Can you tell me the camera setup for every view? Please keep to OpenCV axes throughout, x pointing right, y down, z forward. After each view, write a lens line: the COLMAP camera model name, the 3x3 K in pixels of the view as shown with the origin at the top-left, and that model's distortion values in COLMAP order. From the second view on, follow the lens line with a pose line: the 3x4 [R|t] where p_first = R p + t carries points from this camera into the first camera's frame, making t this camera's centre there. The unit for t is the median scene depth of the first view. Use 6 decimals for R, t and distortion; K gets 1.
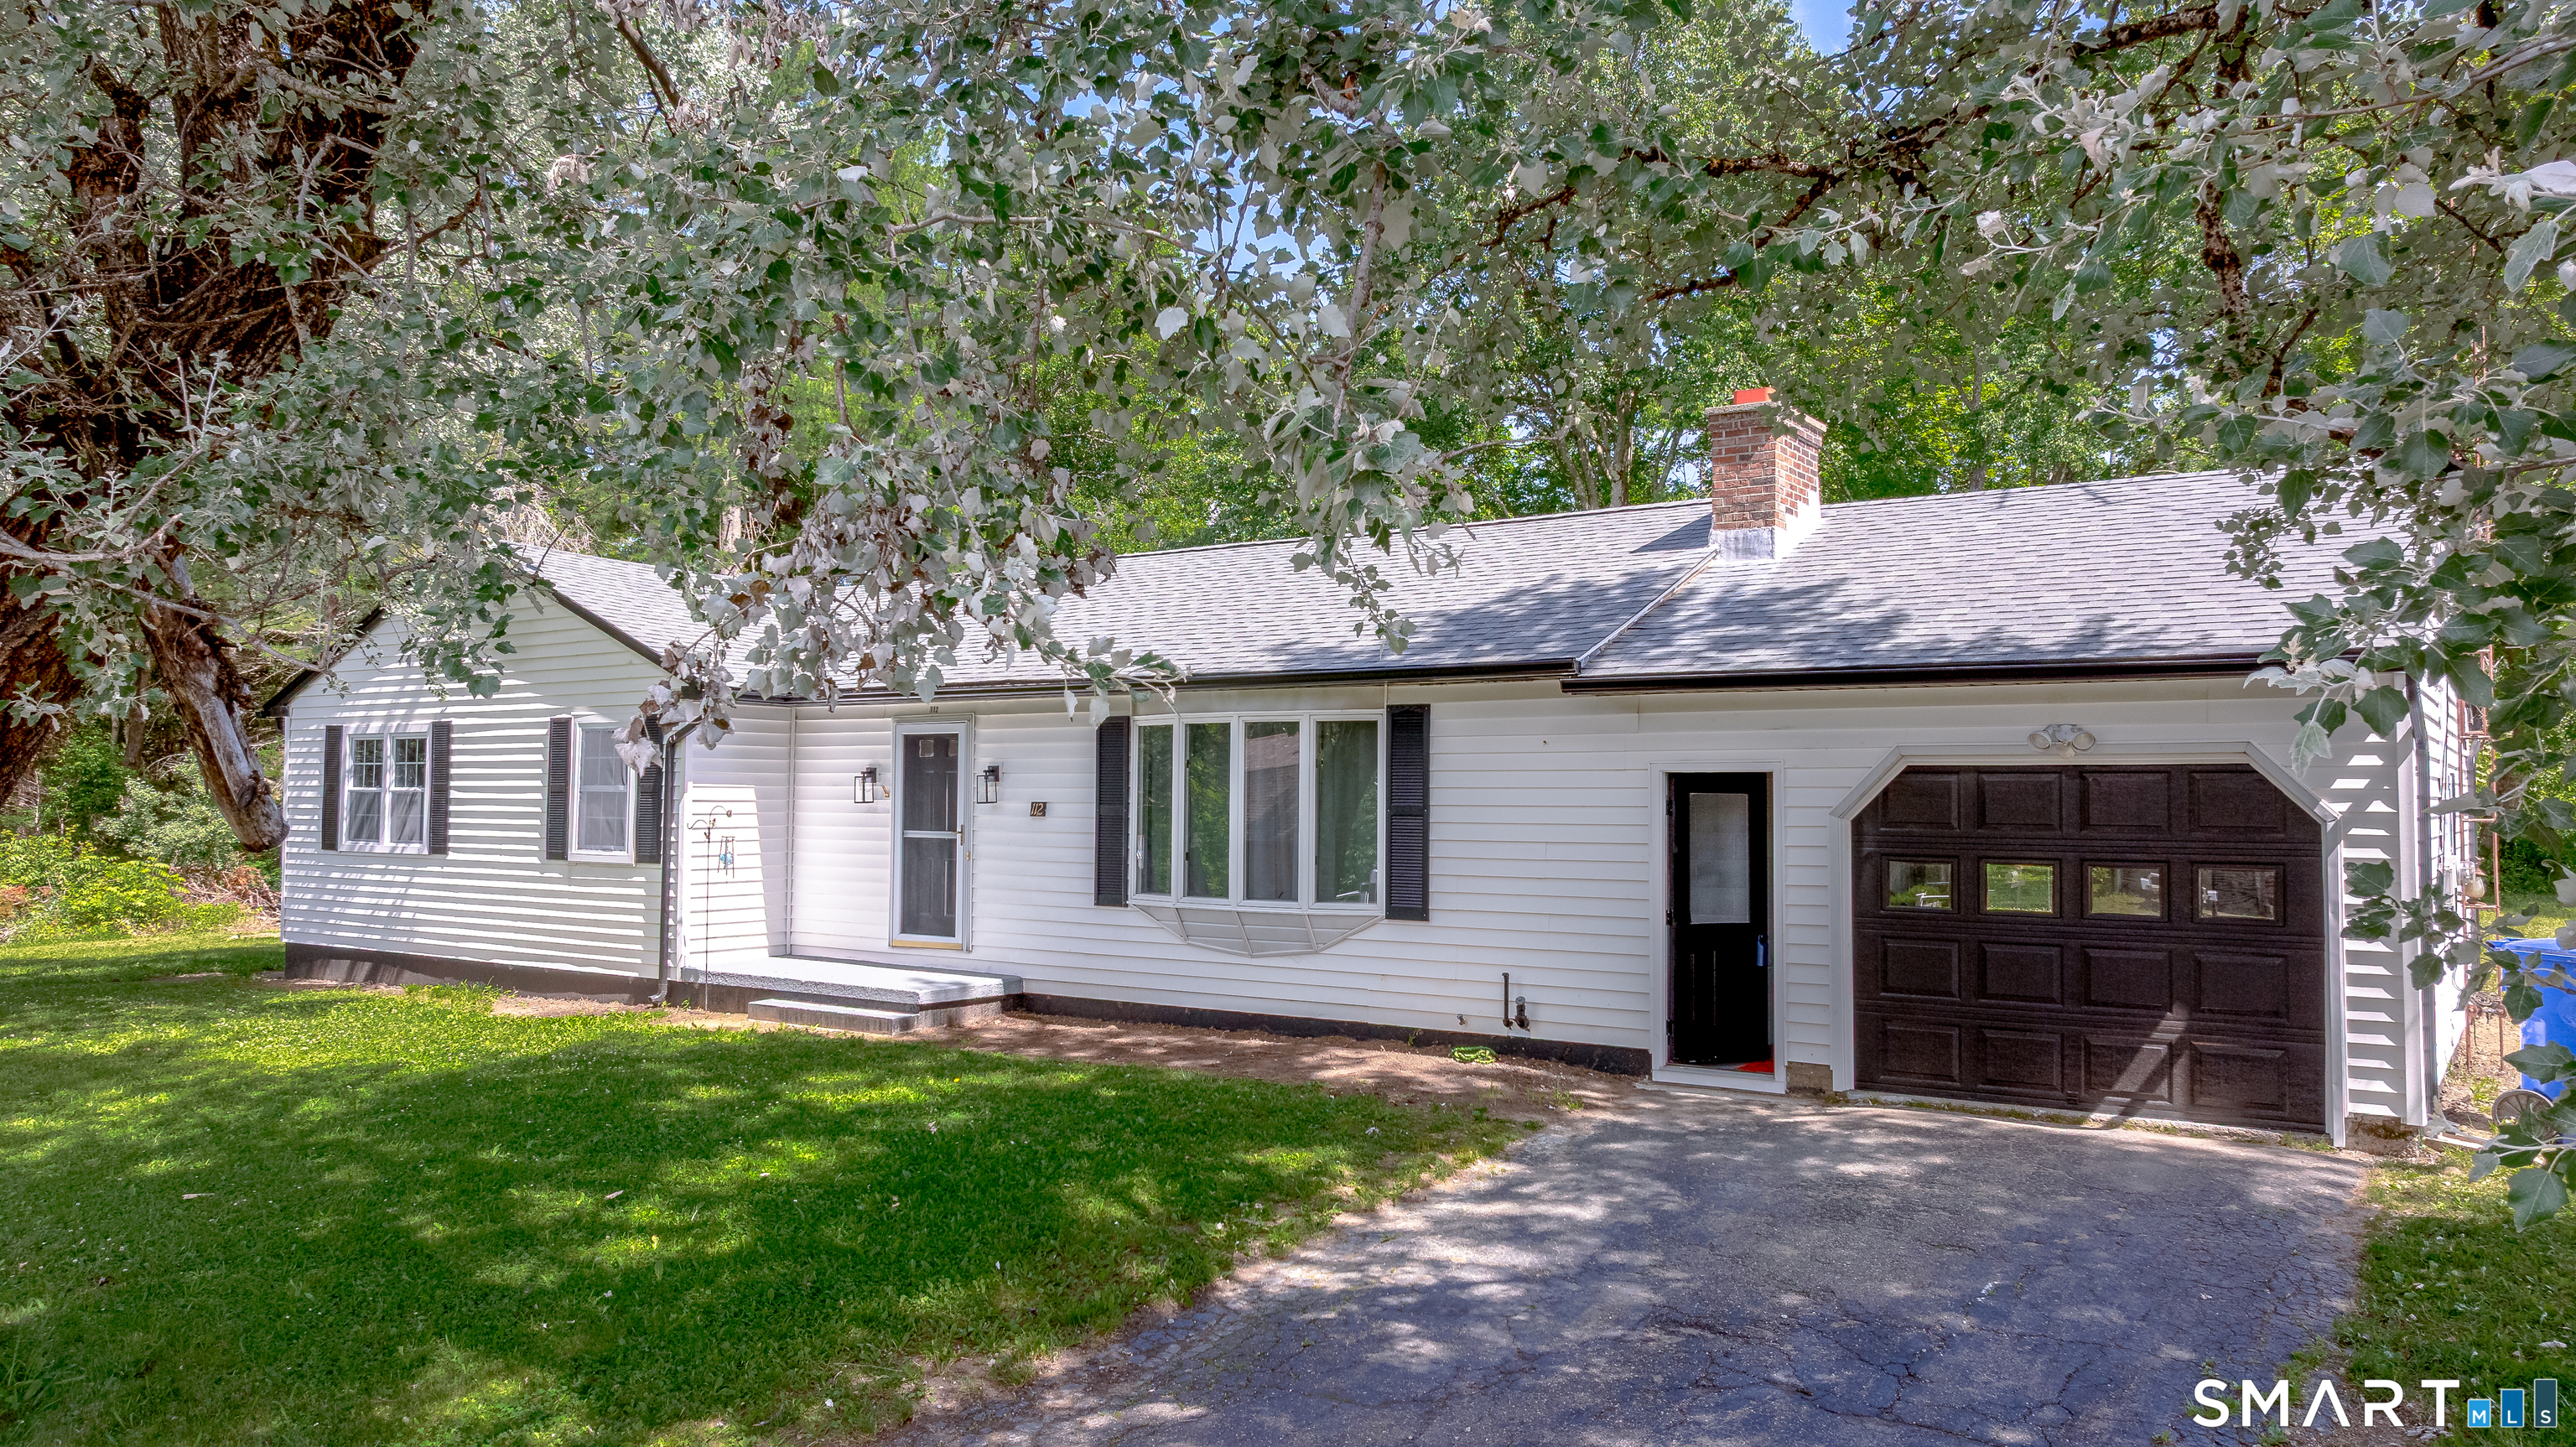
lens RADIAL K [[1815.5, 0, 1288.0], [0, 1815.5, 723.5], [0, 0, 1]] dist [-0.005523, 0.001862]
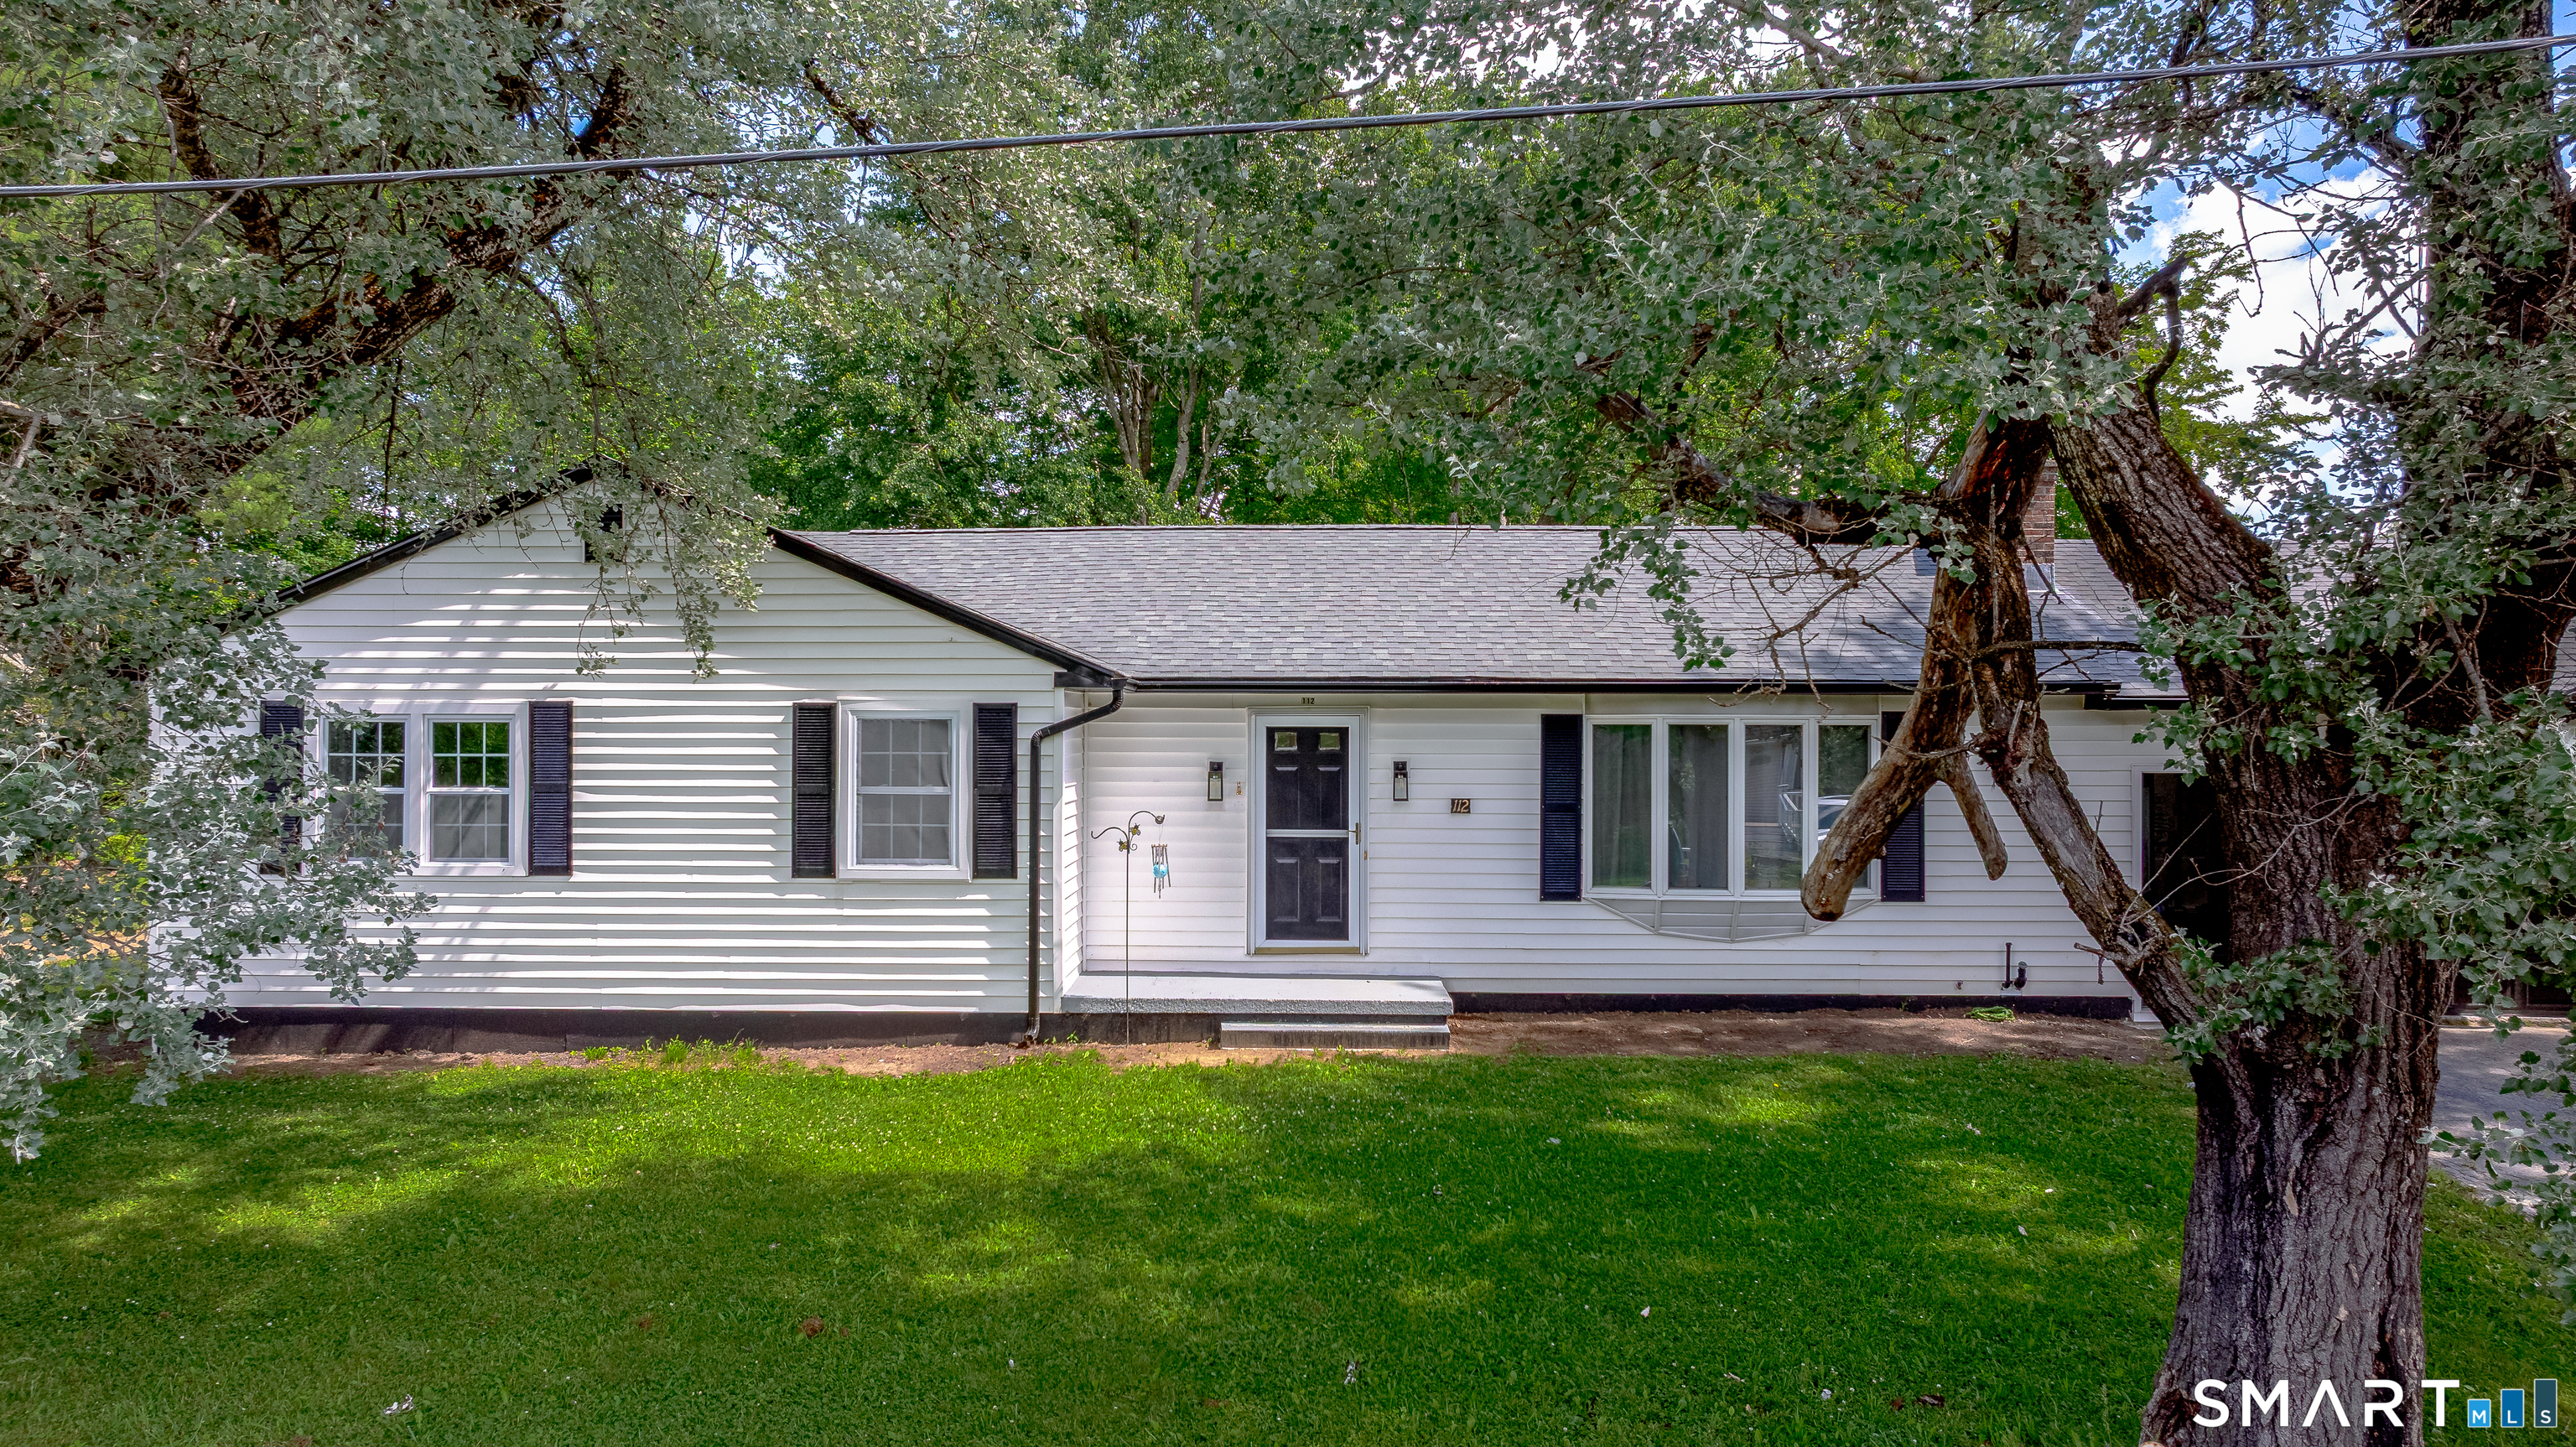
lens RADIAL K [[1815.5, 0, 1288.0], [0, 1815.5, 723.5], [0, 0, 1]] dist [-0.005523, 0.001862]
pose [[0.829643, -0.000238, 0.558294, -0.725694], [-0.021220, 0.999264, 0.031959, -0.025880], [-0.557890, -0.038362, 0.829028, 0.224277]]
